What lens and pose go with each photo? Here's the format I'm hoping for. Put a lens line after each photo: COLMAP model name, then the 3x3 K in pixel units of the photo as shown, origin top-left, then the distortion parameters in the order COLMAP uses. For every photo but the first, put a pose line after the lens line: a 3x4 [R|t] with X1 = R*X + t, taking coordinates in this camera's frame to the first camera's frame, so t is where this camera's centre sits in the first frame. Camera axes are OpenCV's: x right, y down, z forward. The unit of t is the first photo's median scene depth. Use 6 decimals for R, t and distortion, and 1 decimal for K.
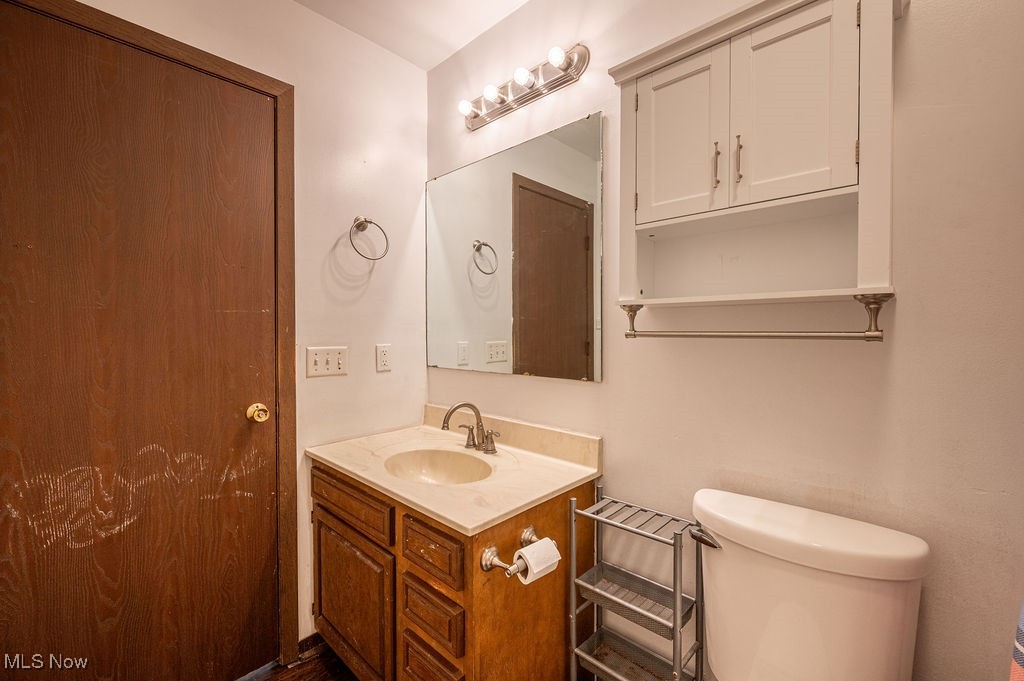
lens RADIAL K [[425.5, 0, 516.4], [0, 425.5, 336.2], [0, 0, 1]] dist [-0.004026, -0.000339]
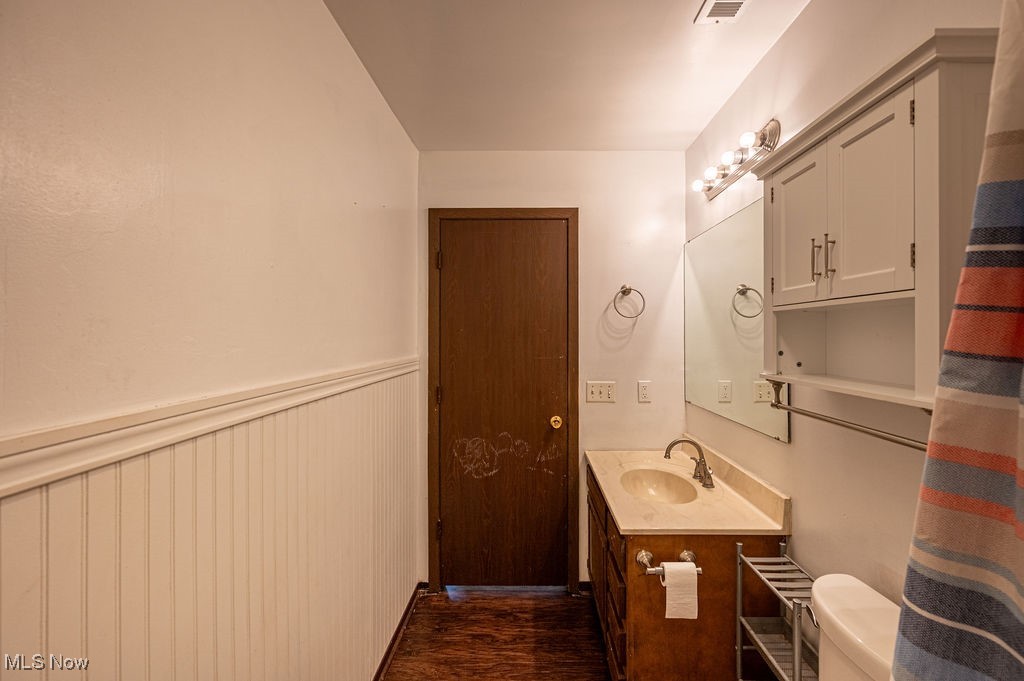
lens RADIAL K [[424.5, 0, 523.3], [0, 424.5, 336.6], [0, 0, 1]] dist [-0.000776, -0.000164]
pose [[0.668278, 0.000371, -0.743912, 0.492864], [-0.010074, 0.999913, -0.008551, -0.125085], [0.743844, 0.013209, 0.668223, -0.151569]]
